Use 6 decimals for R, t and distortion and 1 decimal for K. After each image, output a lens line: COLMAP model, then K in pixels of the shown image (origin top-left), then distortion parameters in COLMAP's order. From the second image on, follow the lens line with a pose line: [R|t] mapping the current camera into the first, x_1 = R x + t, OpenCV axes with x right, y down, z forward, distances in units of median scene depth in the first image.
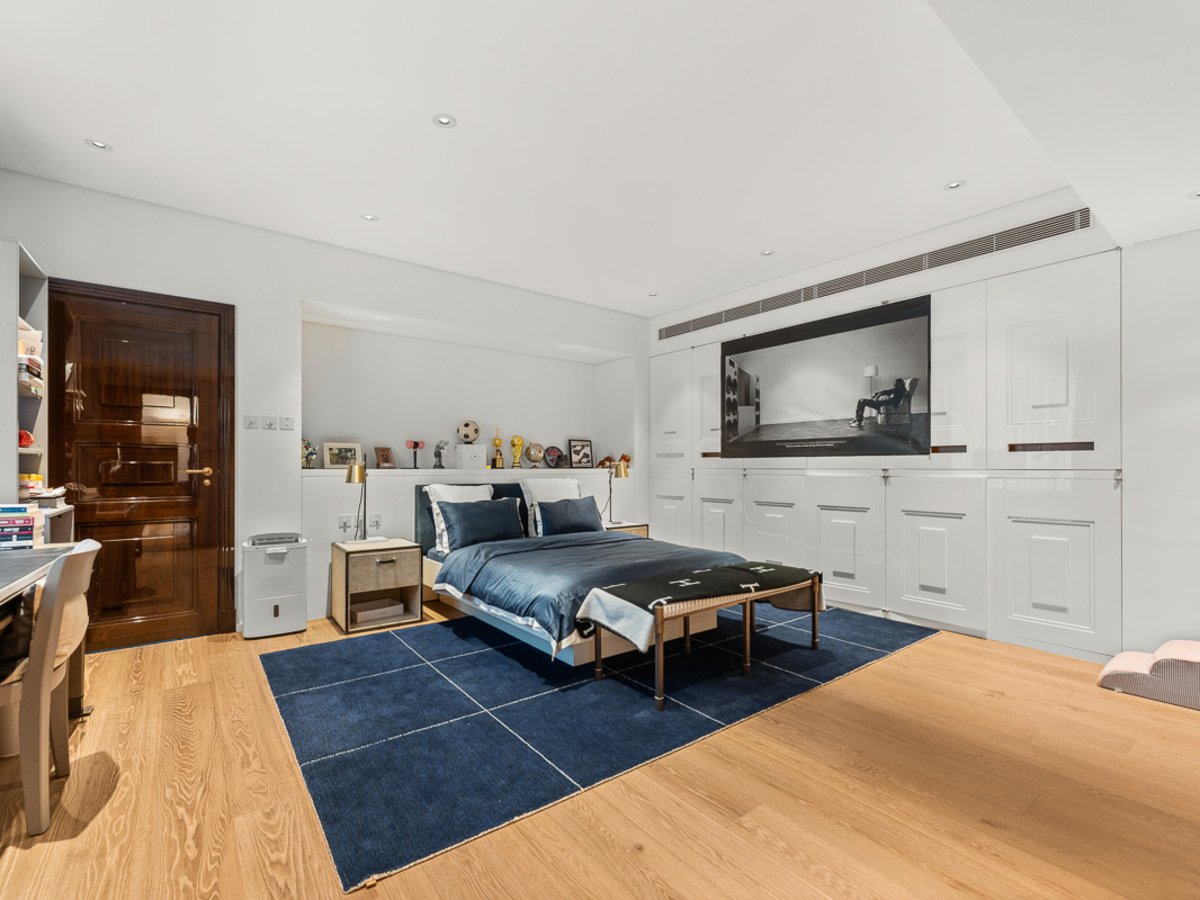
lens RADIAL K [[553.2, 0, 603.2], [0, 553.2, 450.5], [0, 0, 1]] dist [0.003190, -0.001729]
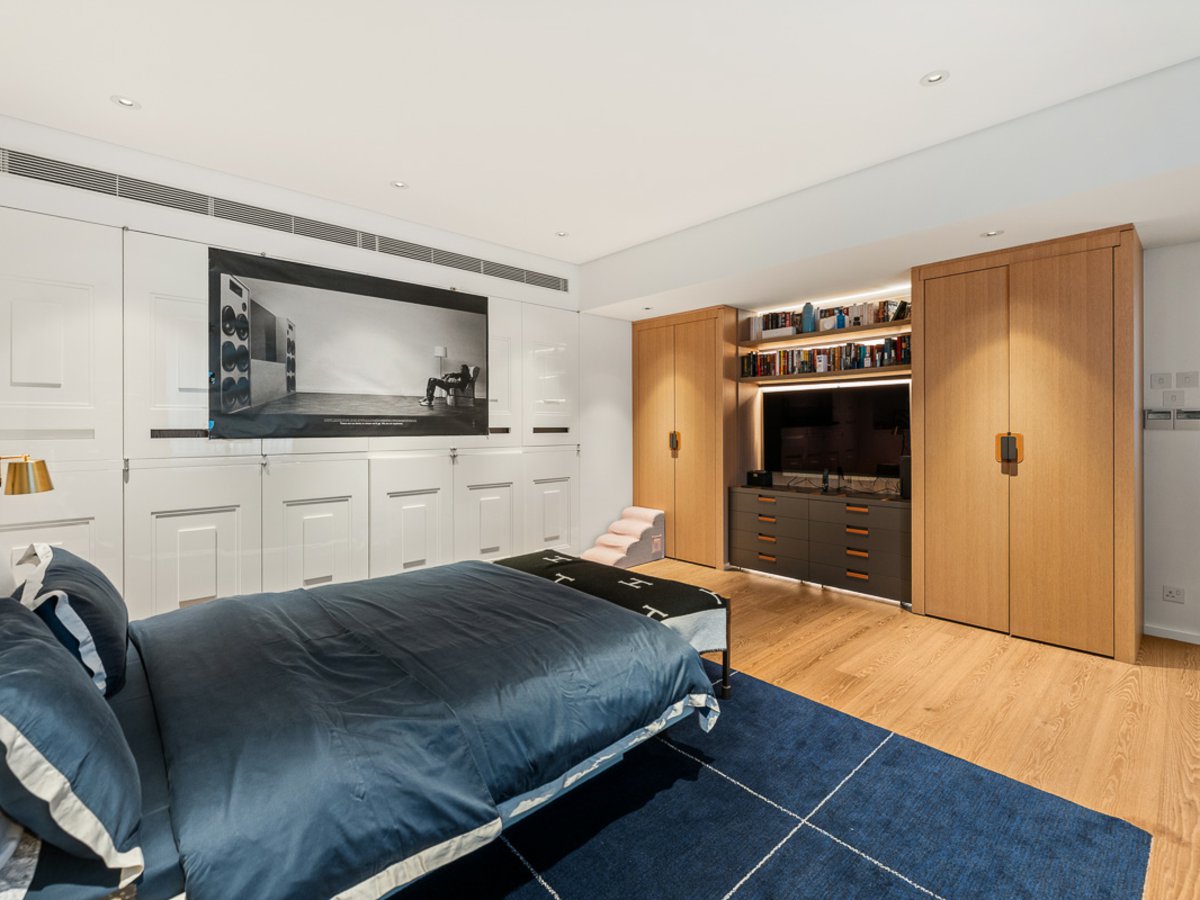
lens RADIAL K [[553.2, 0, 603.1], [0, 553.2, 446.8], [0, 0, 1]] dist [0.003190, -0.001729]
pose [[-0.100031, -0.002495, 0.994981, -0.460391], [0.003106, 0.999991, 0.002820, 0.023114], [-0.994980, 0.003373, -0.100022, 0.683283]]
